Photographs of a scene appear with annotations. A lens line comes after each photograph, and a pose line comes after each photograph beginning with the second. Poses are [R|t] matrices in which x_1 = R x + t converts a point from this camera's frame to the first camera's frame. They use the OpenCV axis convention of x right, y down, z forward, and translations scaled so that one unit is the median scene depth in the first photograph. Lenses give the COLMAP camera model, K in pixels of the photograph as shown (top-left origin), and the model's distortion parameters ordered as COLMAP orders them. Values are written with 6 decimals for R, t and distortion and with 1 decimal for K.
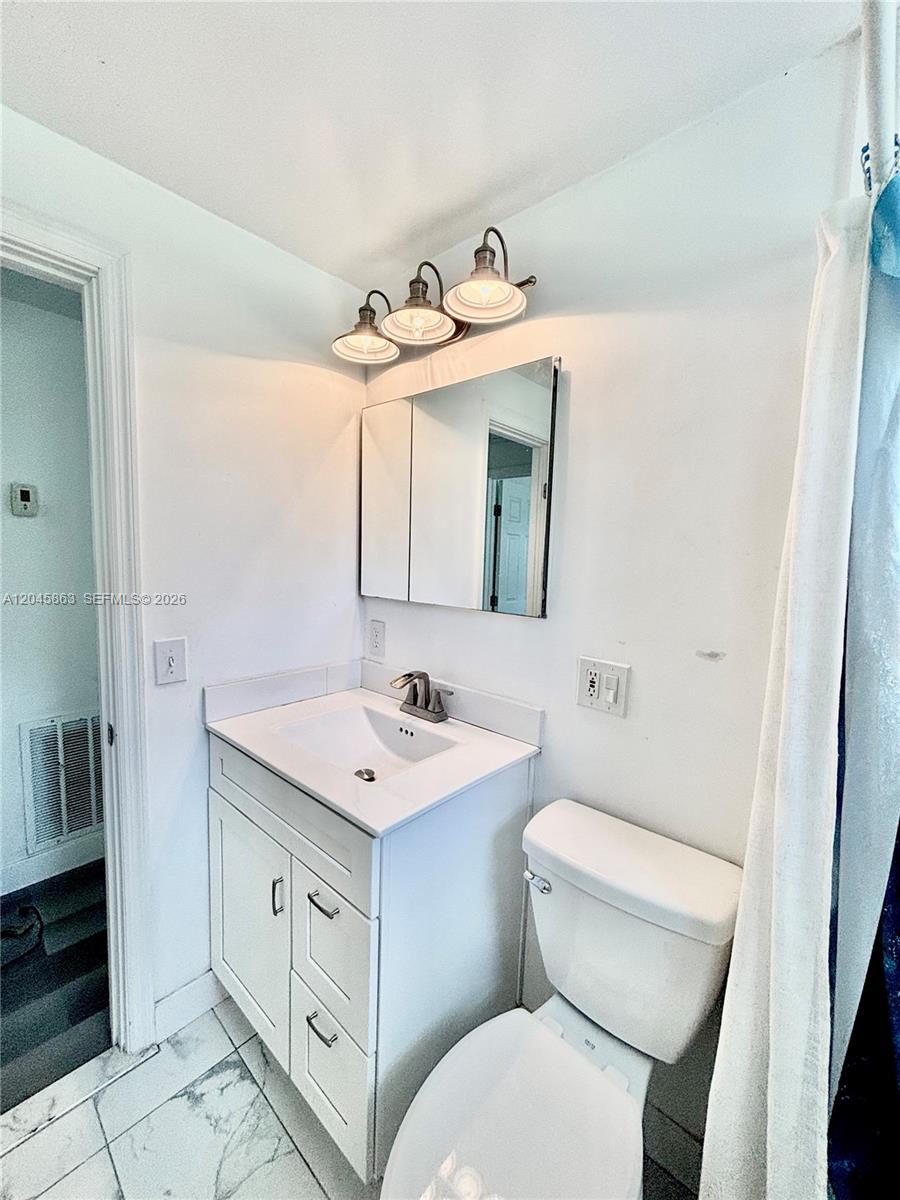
lens RADIAL K [[487.6, 0, 450.0], [0, 487.6, 600.0], [0, 0, 1]] dist [-0.001563, -0.000151]
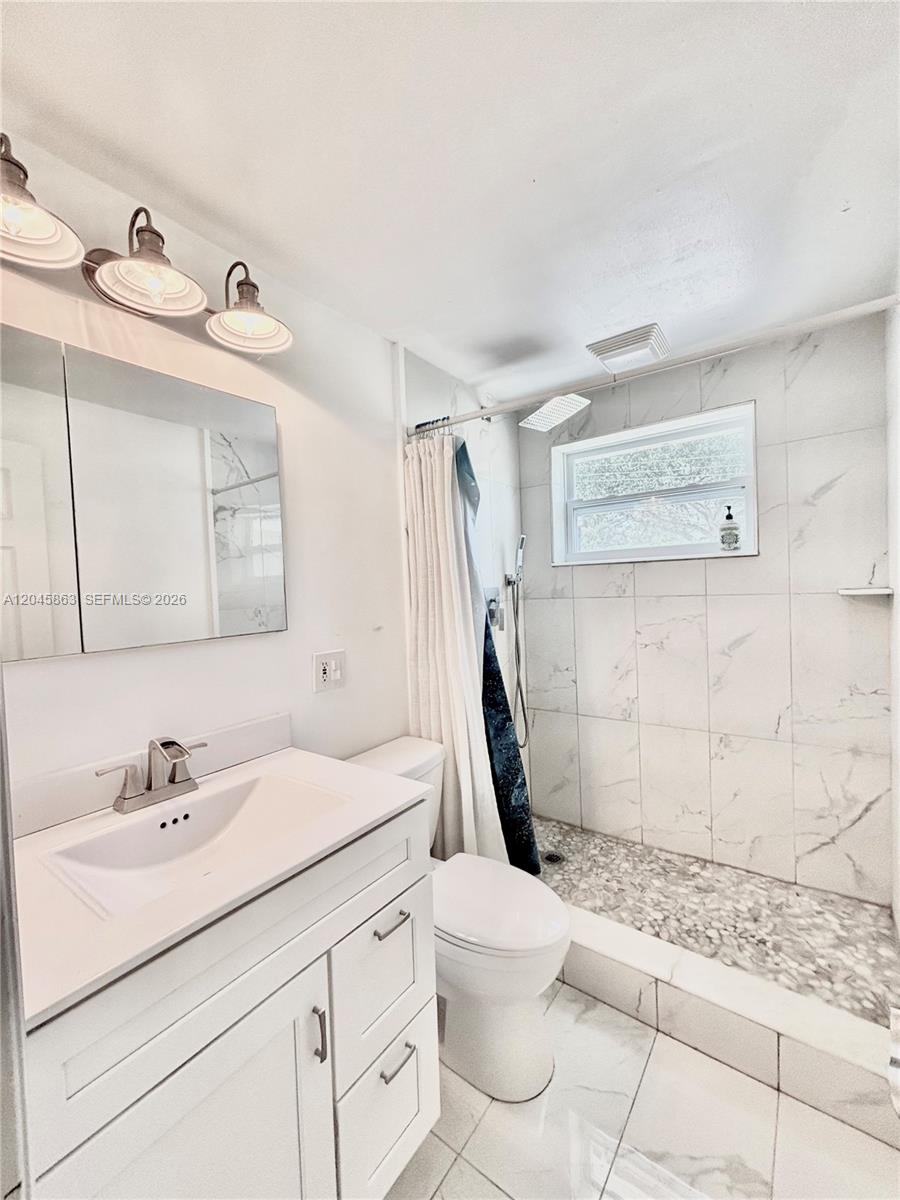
lens RADIAL K [[487.6, 0, 450.0], [0, 487.6, 600.0], [0, 0, 1]] dist [-0.001563, -0.000151]
pose [[-0.088444, -0.055703, 0.994522, -0.834217], [0.138951, 0.987983, 0.067693, -0.047227], [-0.986342, 0.144177, -0.079641, 0.611311]]
